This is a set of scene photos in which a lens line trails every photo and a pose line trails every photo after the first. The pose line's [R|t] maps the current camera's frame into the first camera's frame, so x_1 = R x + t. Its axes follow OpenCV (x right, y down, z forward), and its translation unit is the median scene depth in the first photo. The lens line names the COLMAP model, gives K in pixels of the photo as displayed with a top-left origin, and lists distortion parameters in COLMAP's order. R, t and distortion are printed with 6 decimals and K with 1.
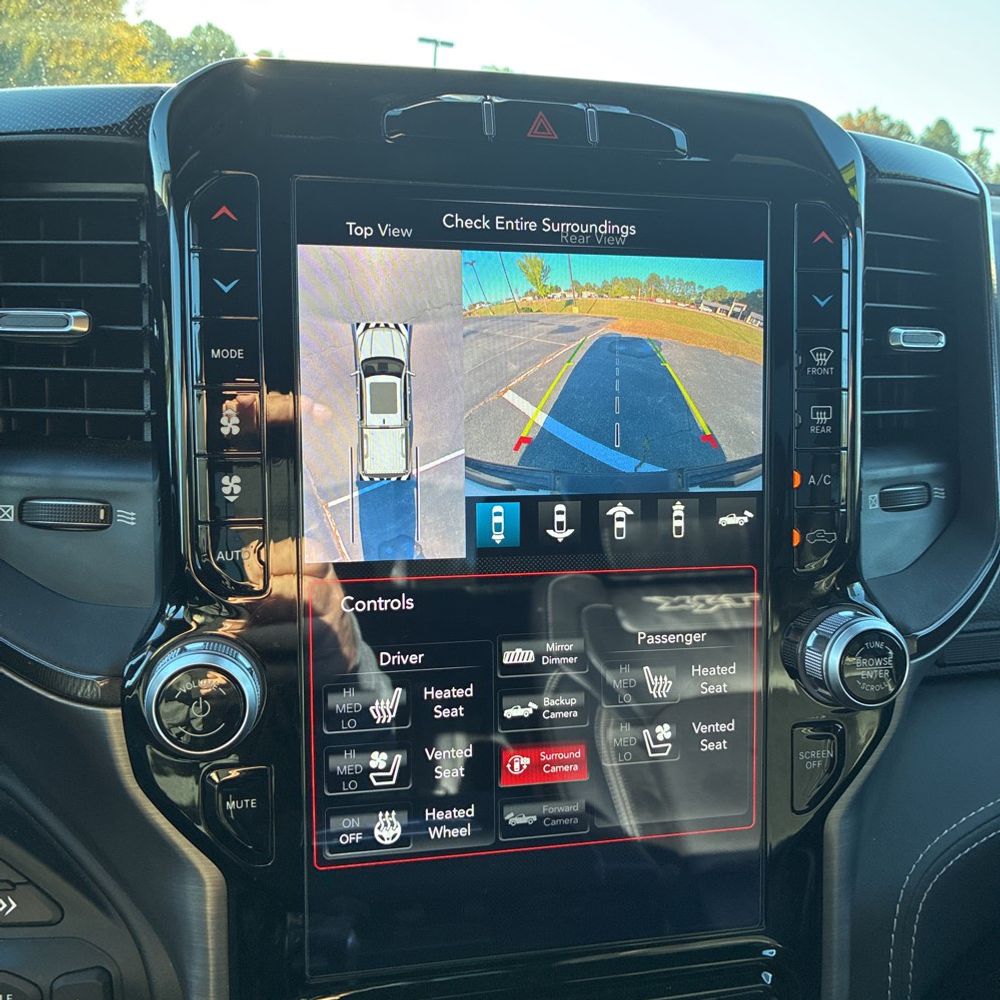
lens RADIAL K [[1031.7, 0, 502.9], [0, 1031.7, 503.8], [0, 0, 1]] dist [0.018563, 0.000000]
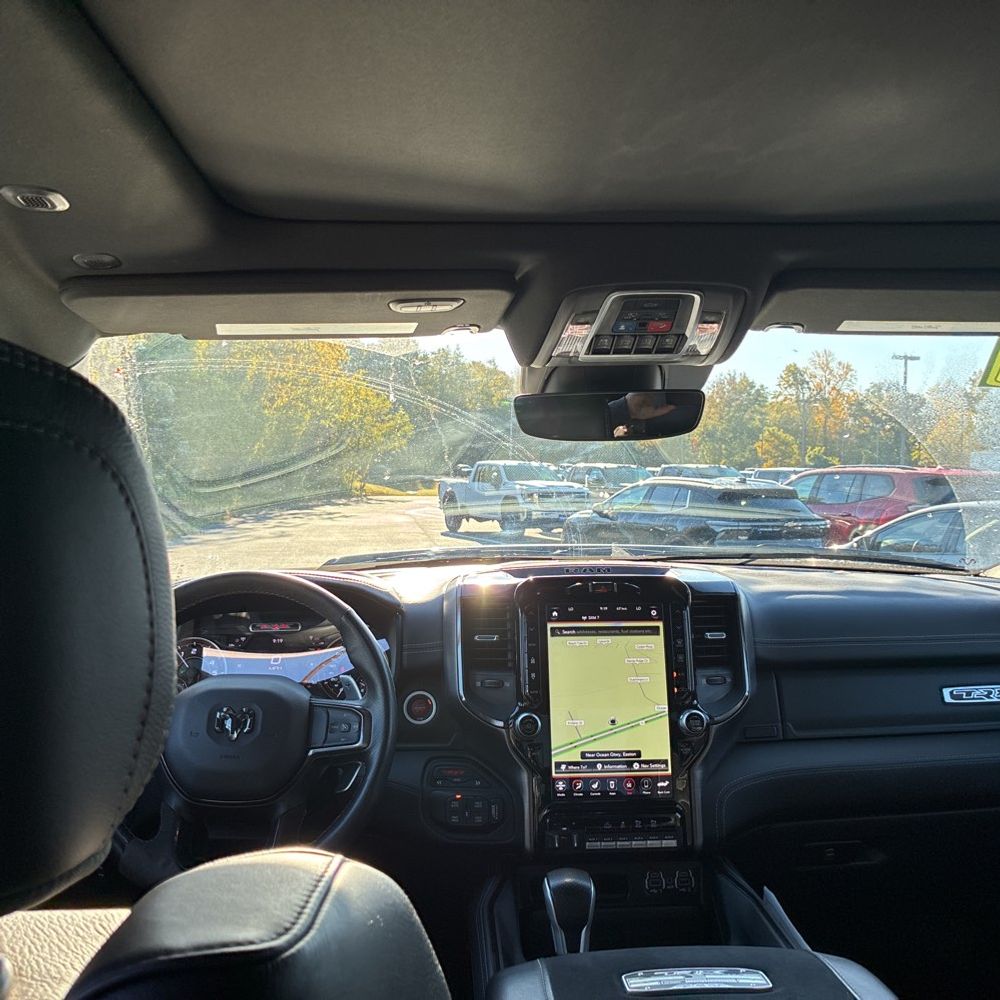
lens RADIAL K [[1031.7, 0, 498.7], [0, 1031.7, 475.2], [0, 0, 1]] dist [0.018563, 0.000000]
pose [[0.987119, -0.045704, -0.153322, 0.276207], [0.002576, 0.962744, -0.270404, 0.318543], [0.159968, 0.266526, 0.950460, -3.124205]]
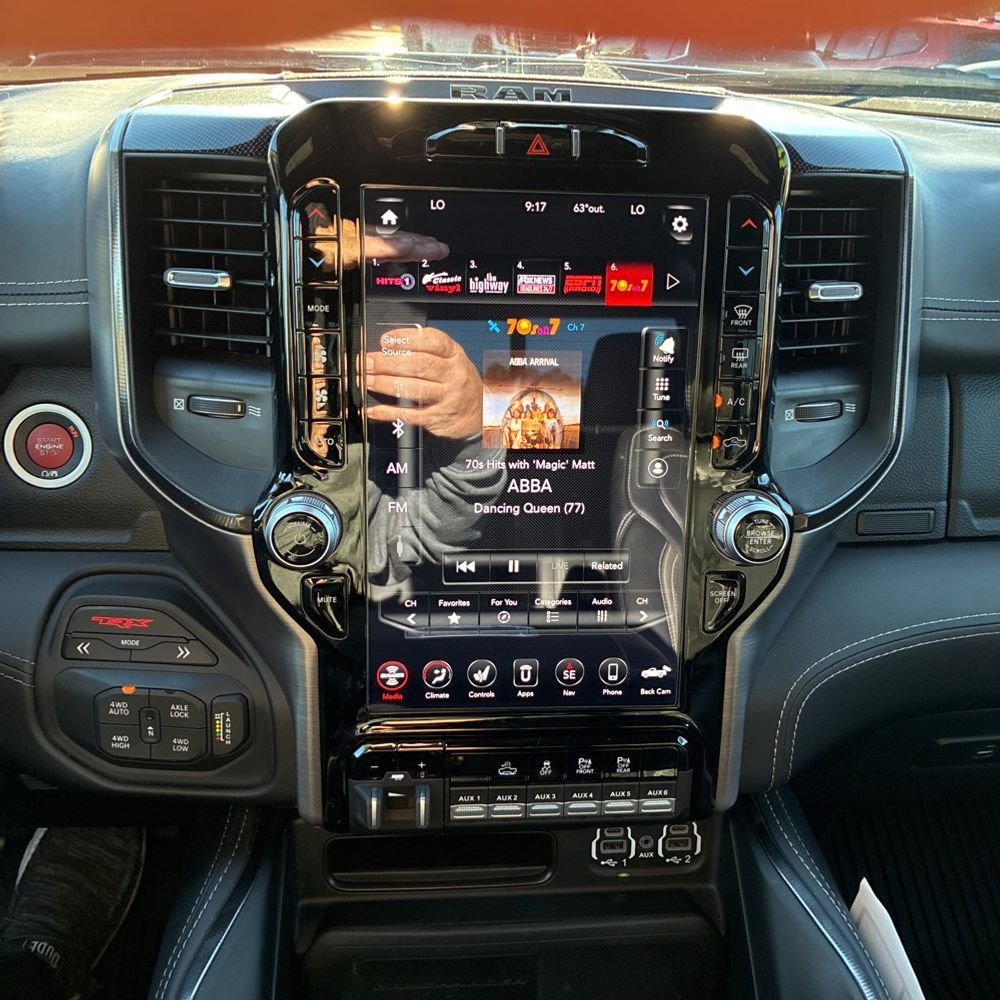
lens RADIAL K [[1031.7, 0, 503.9], [0, 1031.7, 498.3], [0, 0, 1]] dist [0.018563, 0.000000]
pose [[0.991477, 0.053883, -0.118617, 0.179165], [-0.034380, 0.986402, 0.160717, -0.113895], [0.125664, -0.155270, 0.979847, -0.444369]]
